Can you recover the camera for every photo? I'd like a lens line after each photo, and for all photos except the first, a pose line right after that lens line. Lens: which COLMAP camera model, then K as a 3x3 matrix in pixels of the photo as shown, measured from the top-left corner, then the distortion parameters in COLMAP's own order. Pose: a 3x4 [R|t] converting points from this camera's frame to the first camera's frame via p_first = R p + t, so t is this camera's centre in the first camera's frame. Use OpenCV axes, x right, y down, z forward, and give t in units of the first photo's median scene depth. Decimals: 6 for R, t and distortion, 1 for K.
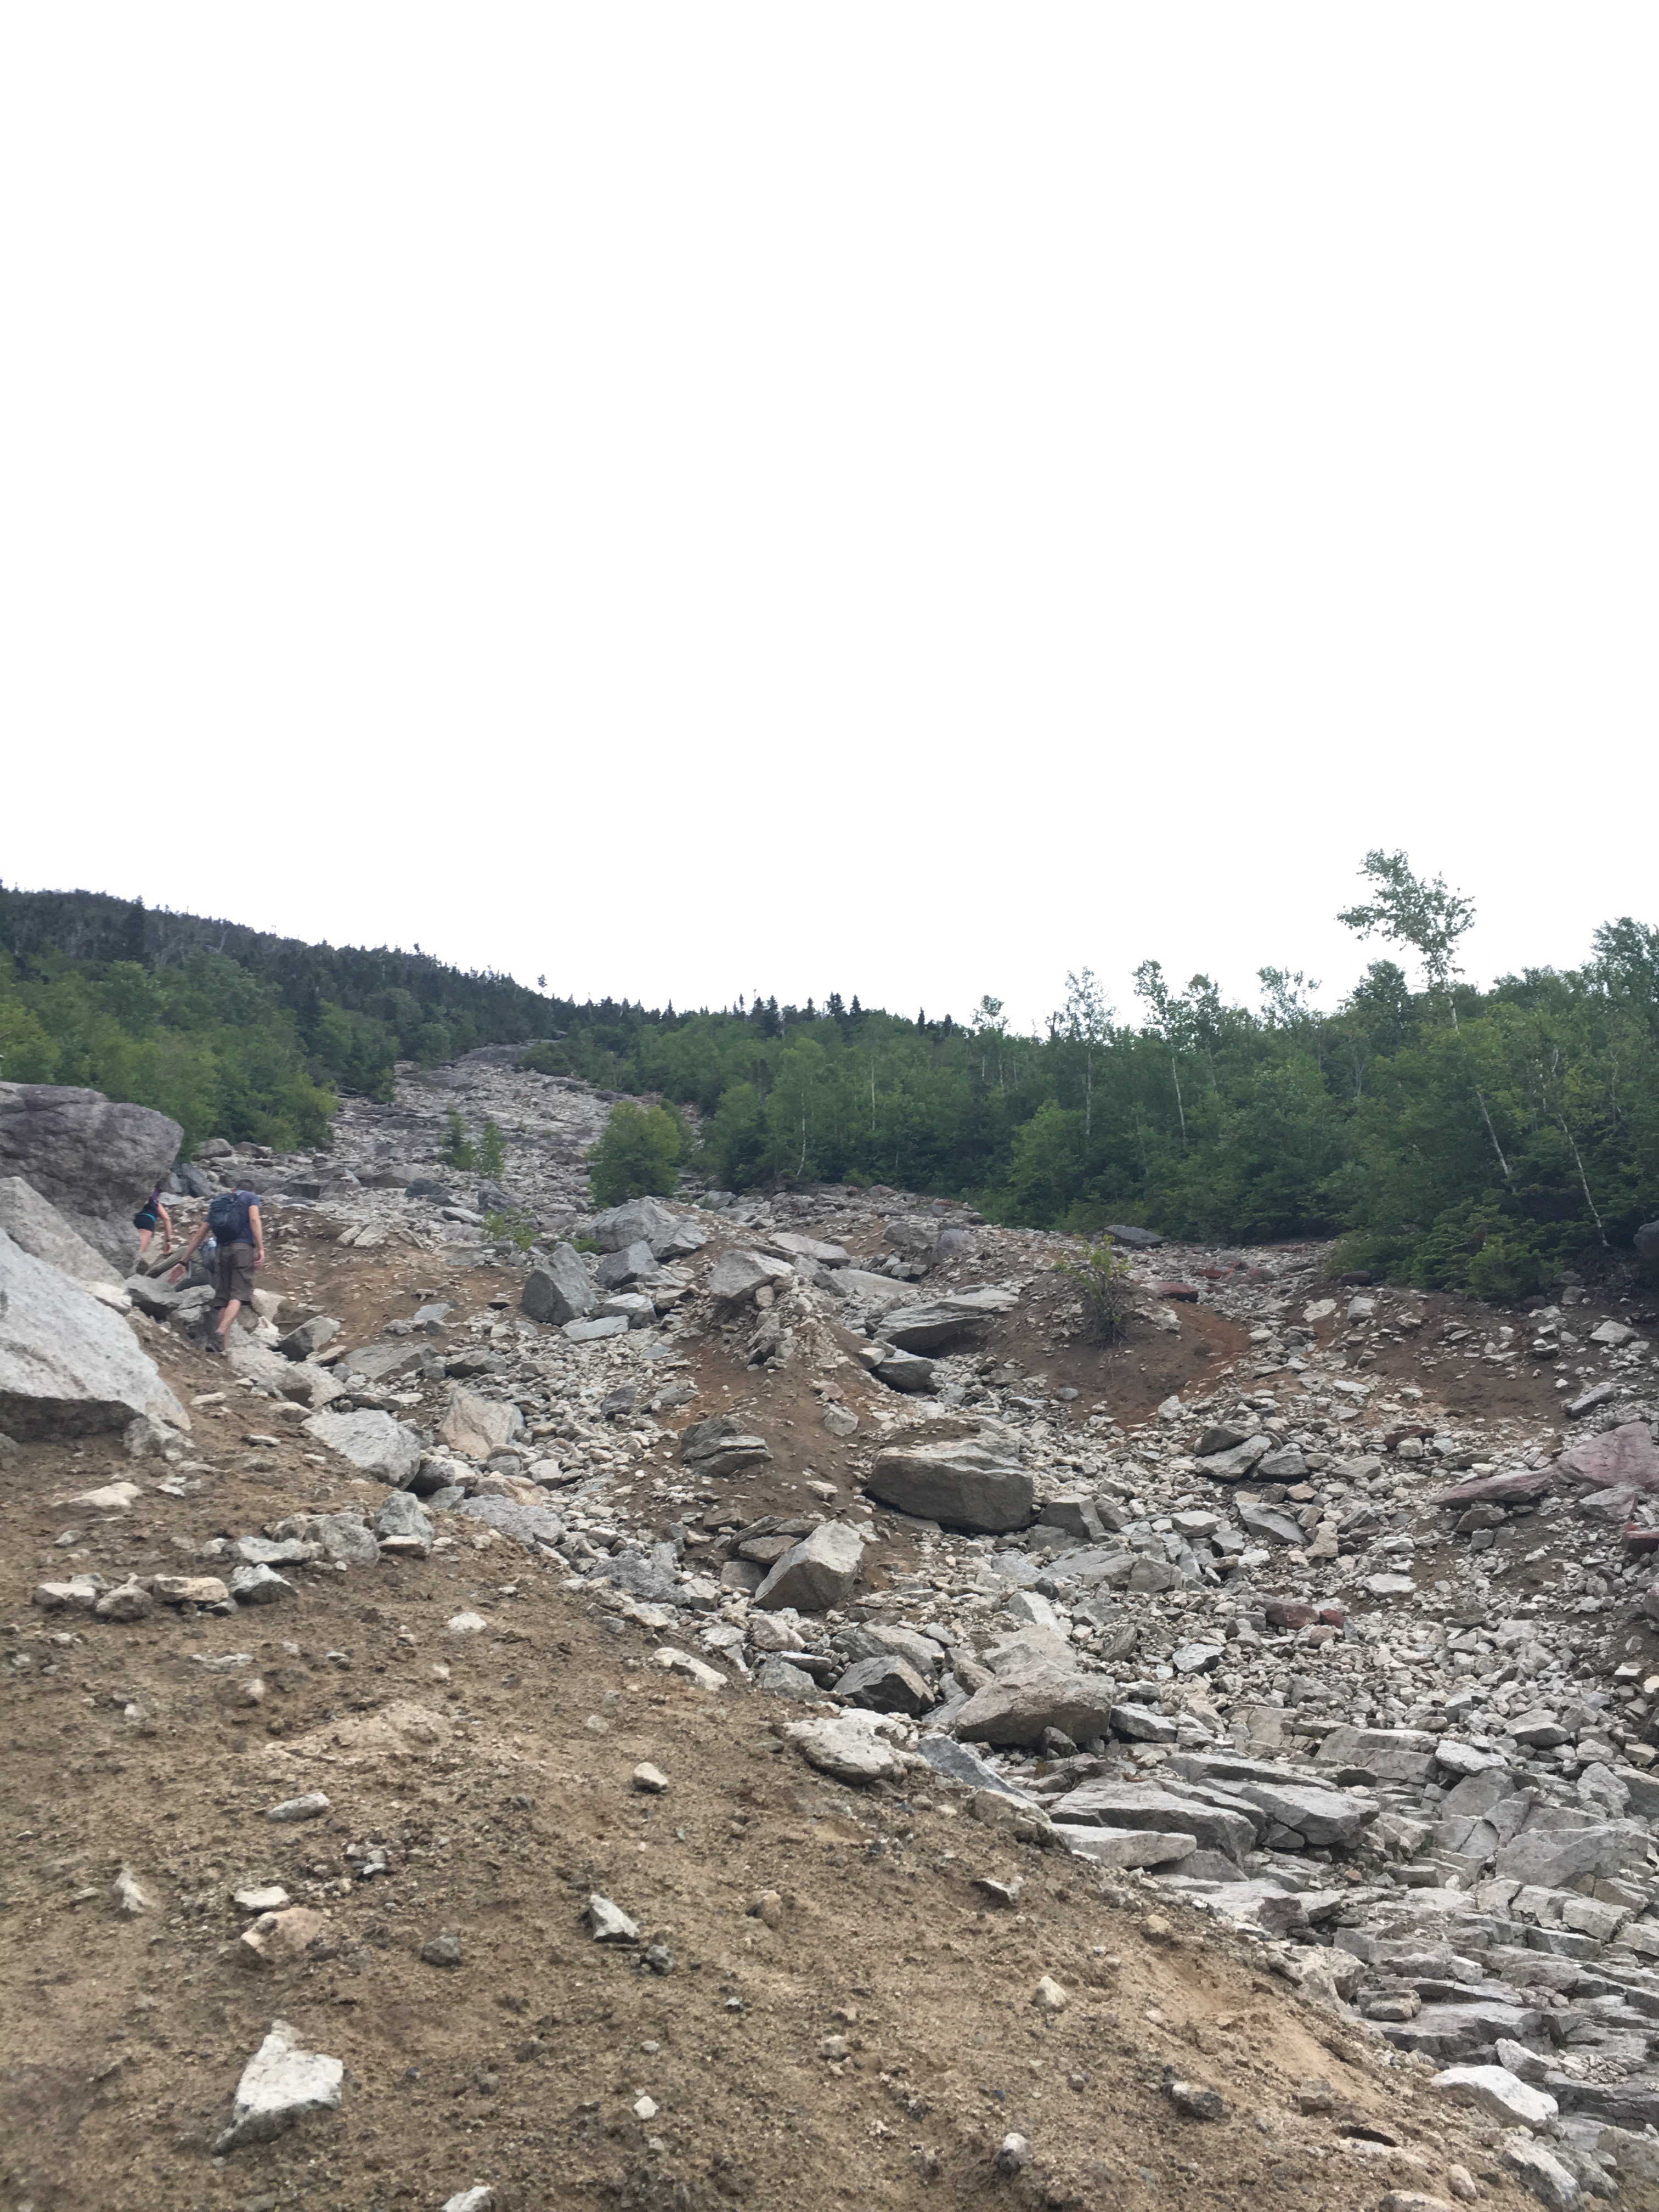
lens RADIAL K [[1866.4, 0, 829.5], [0, 1866.4, 1106.0], [0, 0, 1]] dist [0.047793, 0.003183]
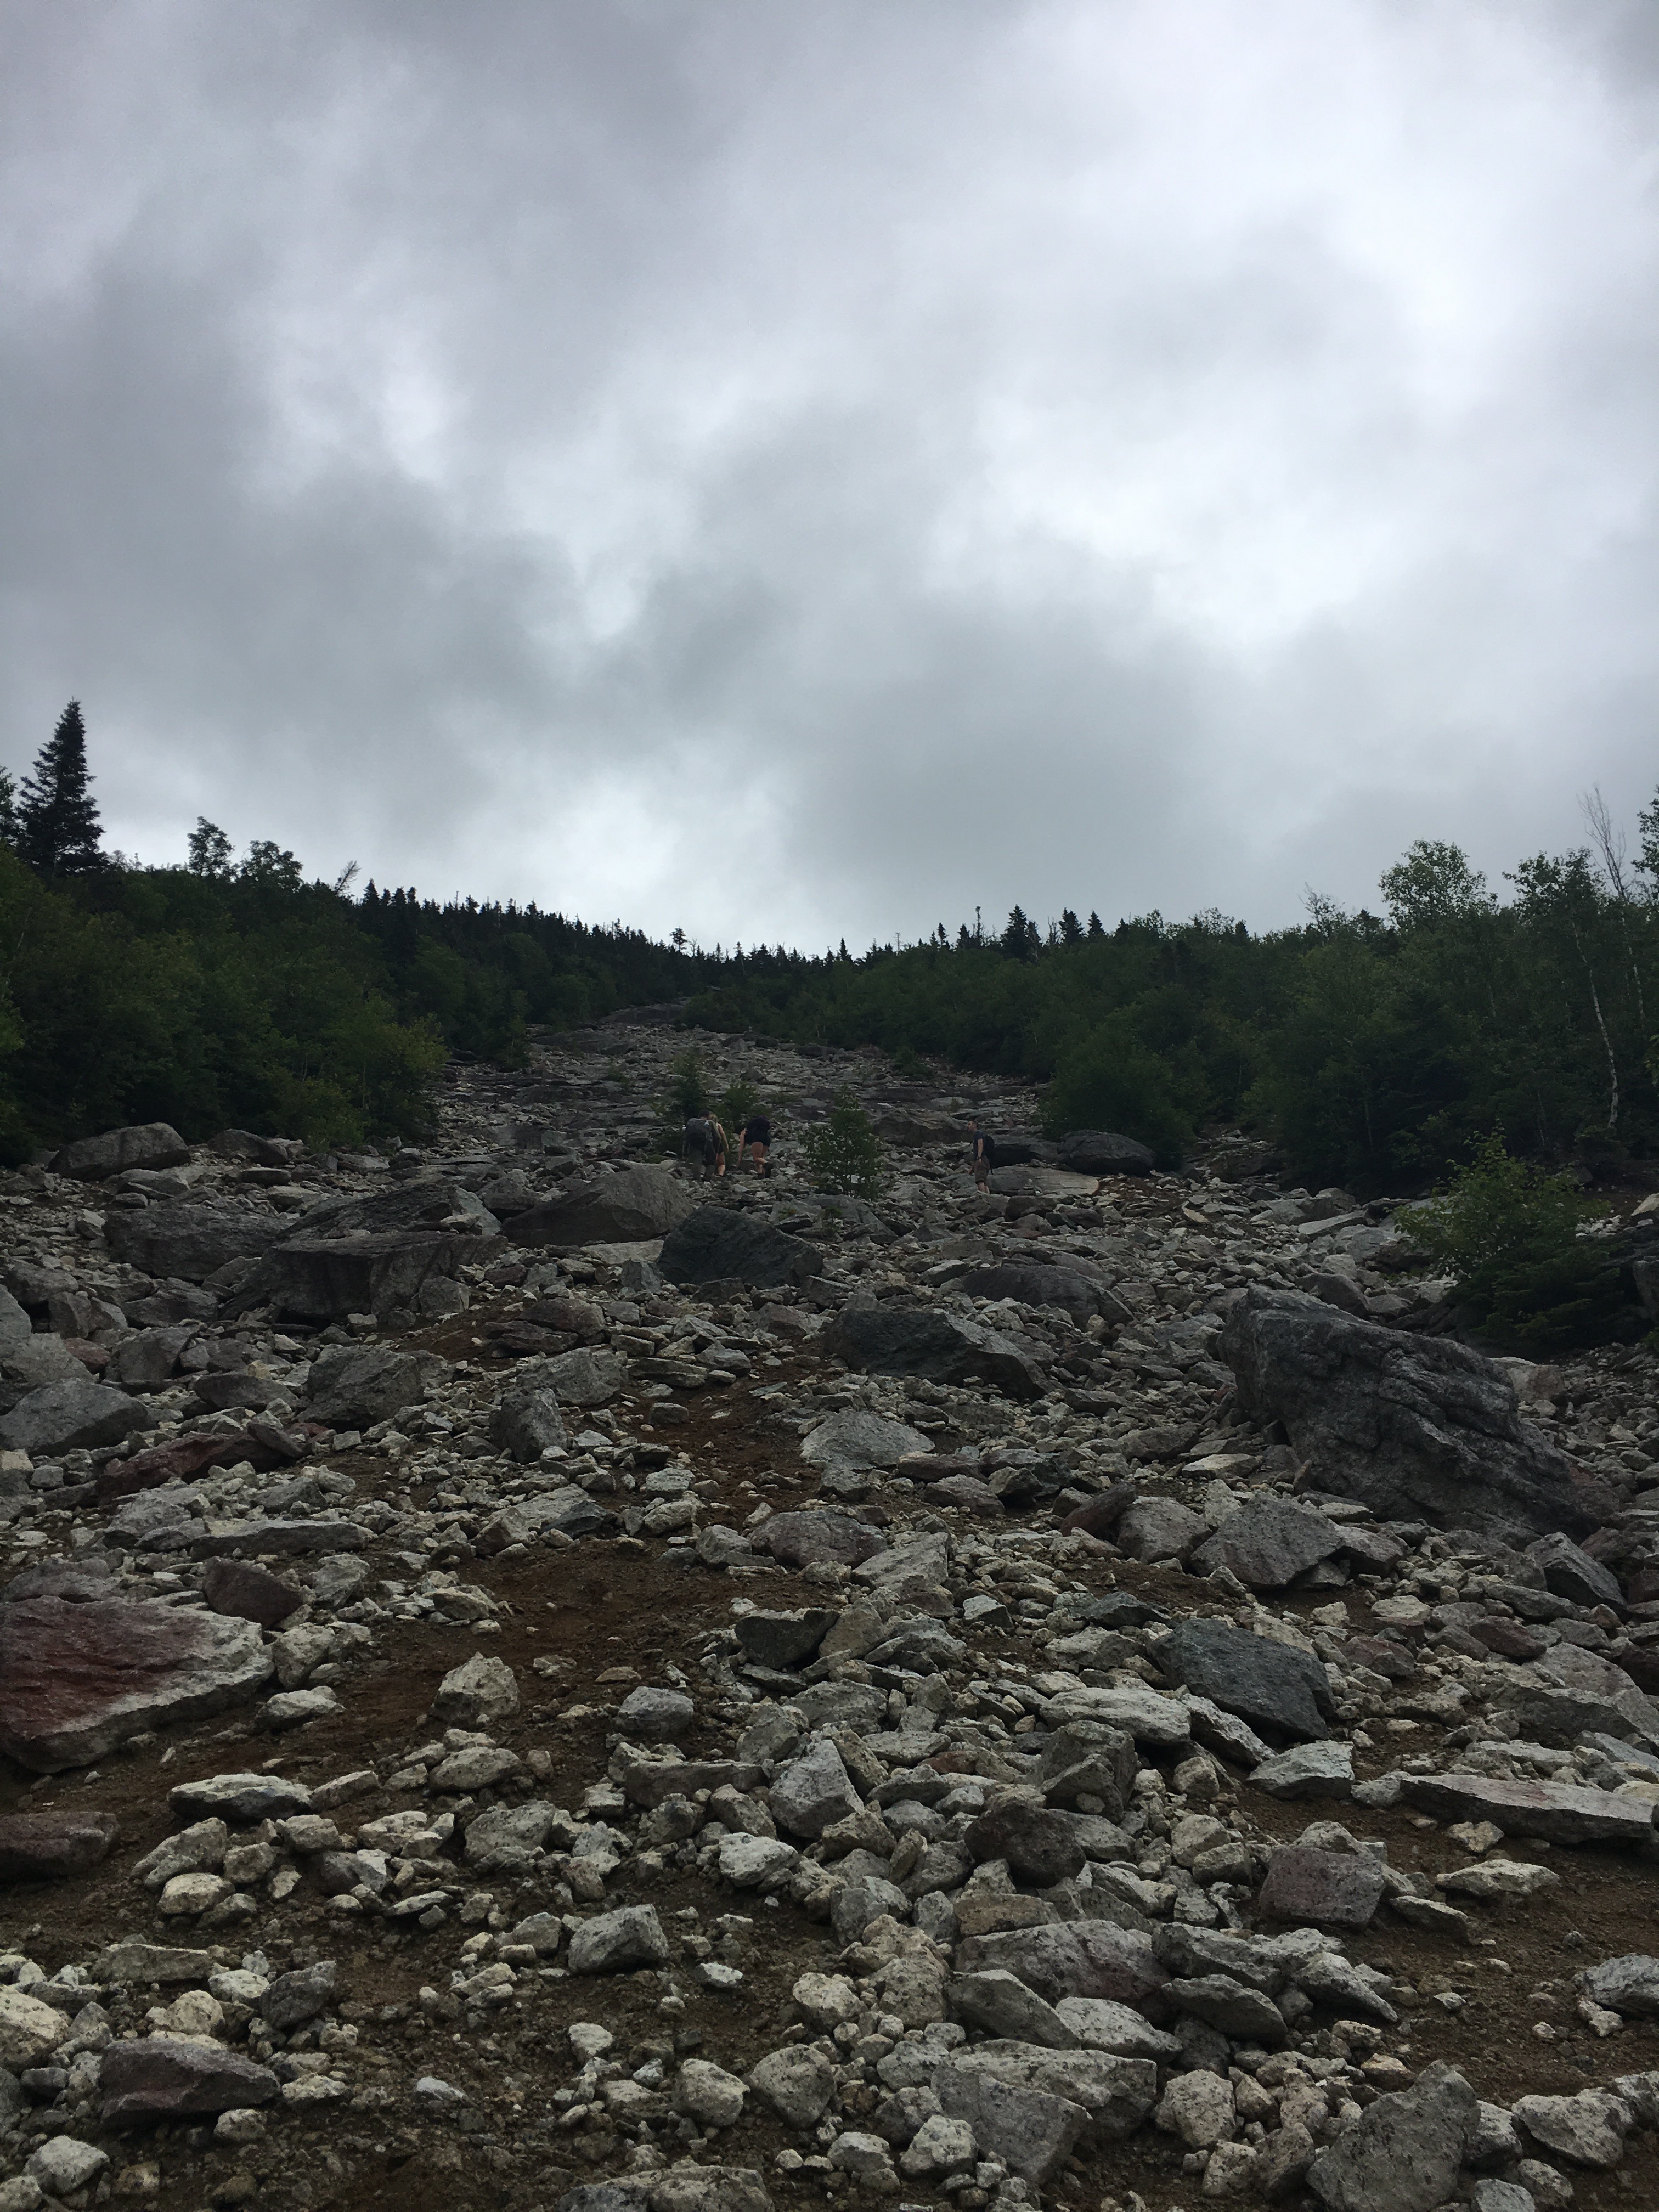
lens RADIAL K [[1866.4, 0, 829.5], [0, 1866.4, 1106.0], [0, 0, 1]] dist [0.047793, 0.003183]
pose [[0.996583, -0.056526, -0.060222, -0.086097], [0.057335, 0.998285, 0.011793, 0.009620], [0.059452, -0.015205, 0.998115, 0.337444]]
